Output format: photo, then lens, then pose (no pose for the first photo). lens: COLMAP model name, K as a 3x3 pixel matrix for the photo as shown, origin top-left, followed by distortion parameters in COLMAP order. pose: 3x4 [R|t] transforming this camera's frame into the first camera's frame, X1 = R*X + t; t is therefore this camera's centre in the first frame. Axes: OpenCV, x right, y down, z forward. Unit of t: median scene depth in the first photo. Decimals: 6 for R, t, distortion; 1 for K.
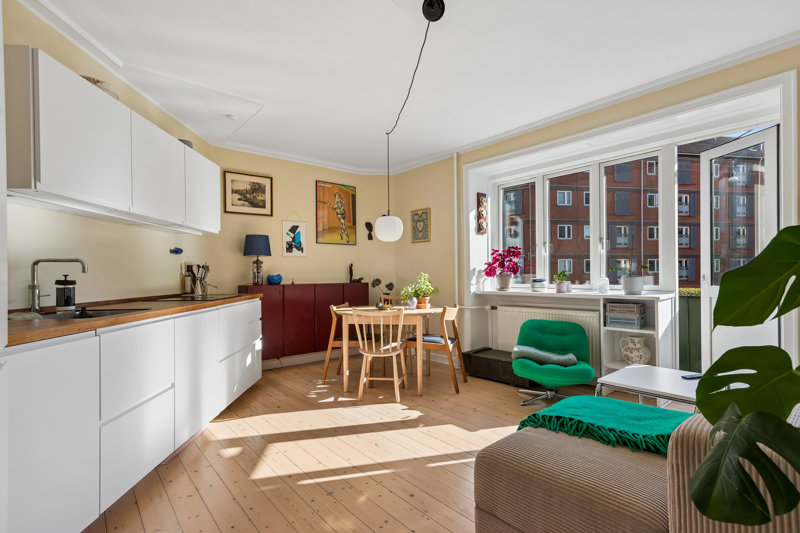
lens RADIAL K [[389.2, 0, 403.8], [0, 389.2, 271.3], [0, 0, 1]] dist [0.012411, 0.004496]
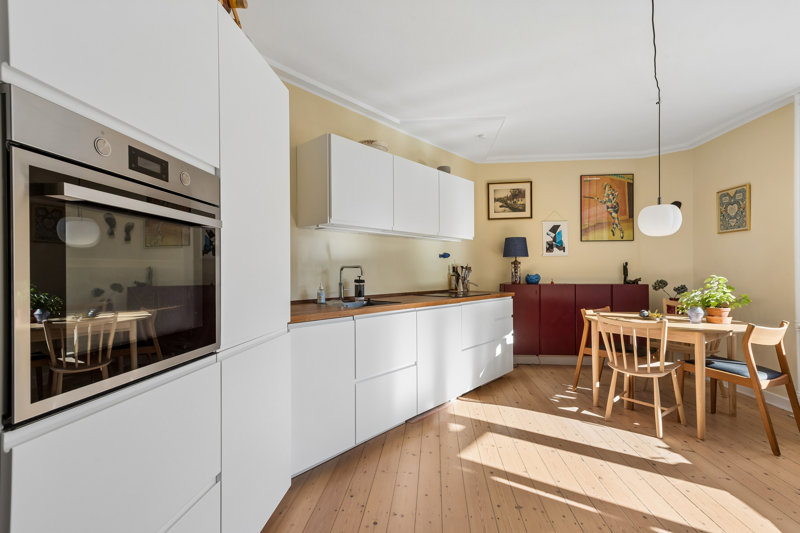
lens RADIAL K [[358.2, 0, 398.7], [0, 358.2, 270.0], [0, 0, 1]] dist [0.013588, 0.001037]
pose [[0.696090, 0.003474, -0.717946, 0.124909], [0.003410, 0.999961, 0.008145, -0.013799], [0.717946, -0.008118, 0.696051, 0.085030]]
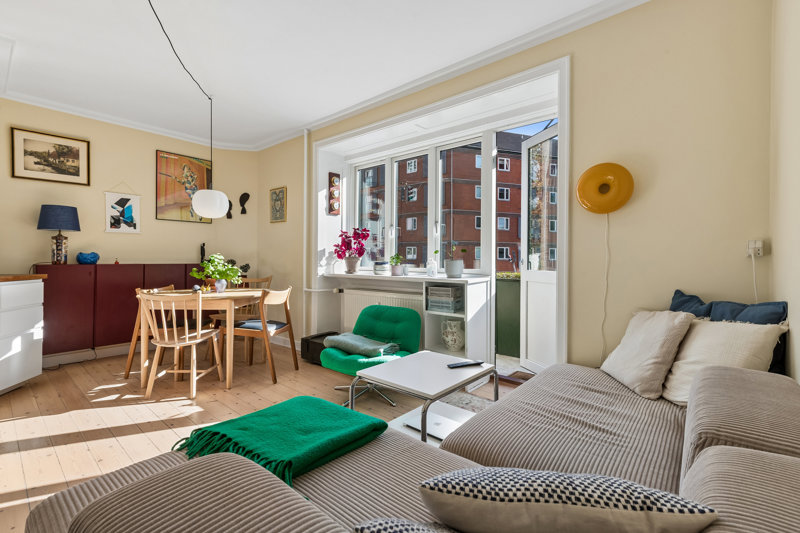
lens RADIAL K [[358.2, 0, 405.9], [0, 358.2, 257.1], [0, 0, 1]] dist [0.013588, 0.001037]
pose [[0.987647, 0.016575, 0.155813, 0.283246], [-0.016919, 0.999856, 0.000878, 0.006629], [-0.155776, -0.003503, 0.987786, 0.101186]]
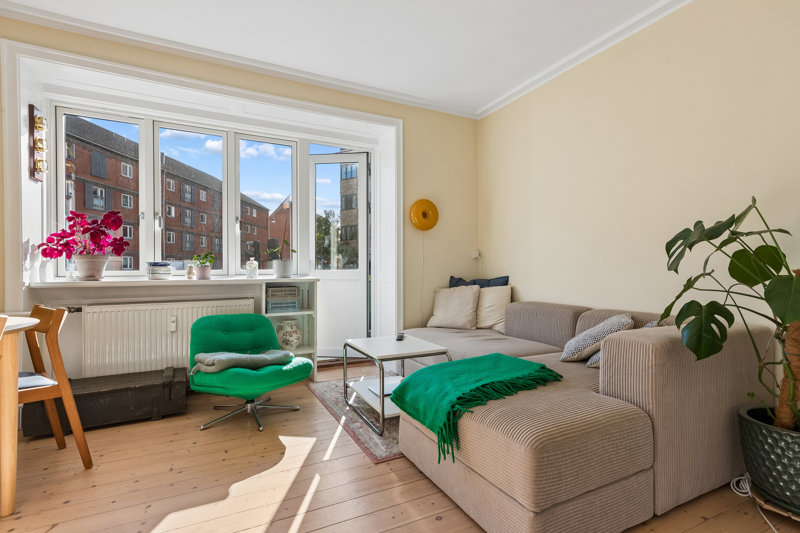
lens RADIAL K [[389.2, 0, 401.8], [0, 389.2, 269.7], [0, 0, 1]] dist [0.012411, 0.004496]
pose [[0.242187, 0.008655, 0.970191, -0.264055], [-0.007026, 0.999950, -0.007167, 0.037584], [-0.970204, -0.005081, 0.242236, 0.415273]]
